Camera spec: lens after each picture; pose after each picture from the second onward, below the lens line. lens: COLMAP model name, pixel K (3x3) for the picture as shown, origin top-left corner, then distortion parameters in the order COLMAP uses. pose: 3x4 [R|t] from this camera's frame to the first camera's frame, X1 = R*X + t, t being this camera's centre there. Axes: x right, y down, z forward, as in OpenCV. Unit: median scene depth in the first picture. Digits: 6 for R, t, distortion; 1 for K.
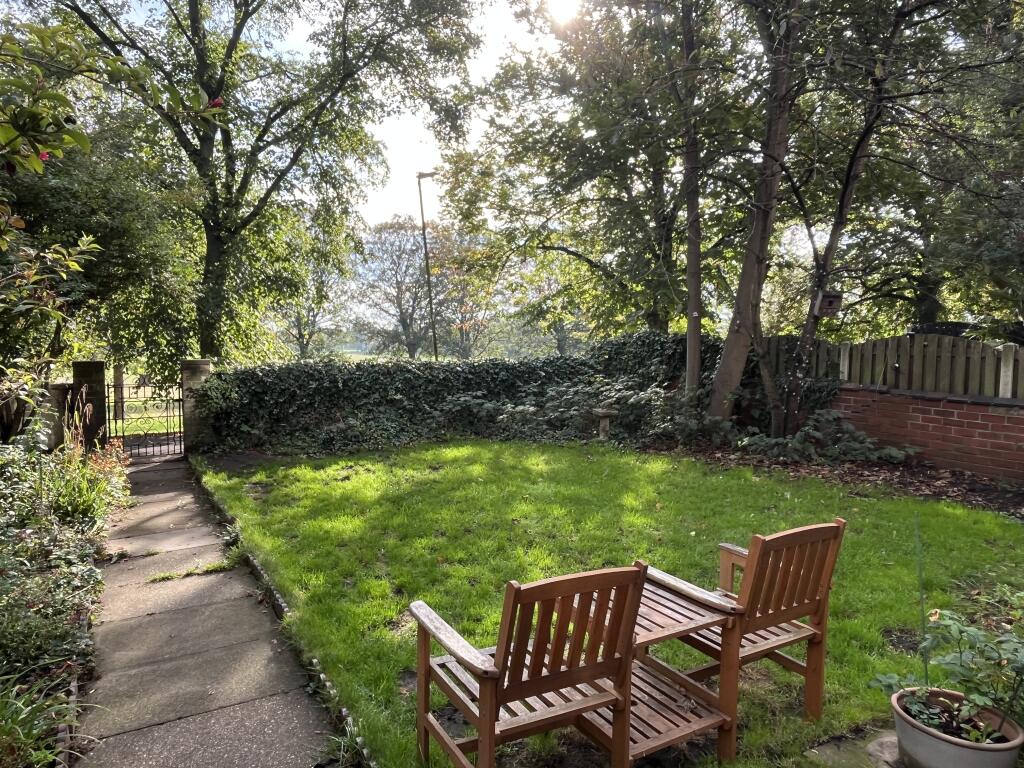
lens RADIAL K [[655.0, 0, 512.0], [0, 655.0, 384.0], [0, 0, 1]] dist [-0.000335, -0.000045]
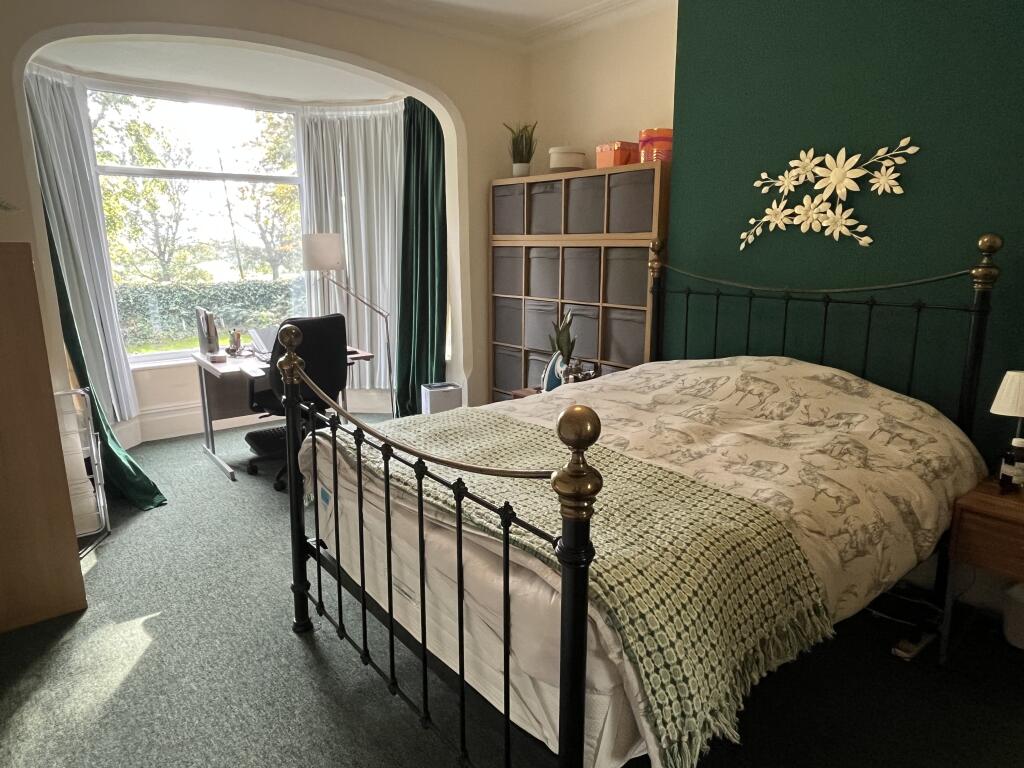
lens RADIAL K [[648.2, 0, 512.0], [0, 648.2, 384.0], [0, 0, 1]] dist [0.001523, 0.000479]
pose [[0.988319, -0.041494, 0.146642, 0.333026], [0.021173, 0.990274, 0.137514, 0.004167], [-0.150922, -0.132803, 0.979585, -0.531850]]
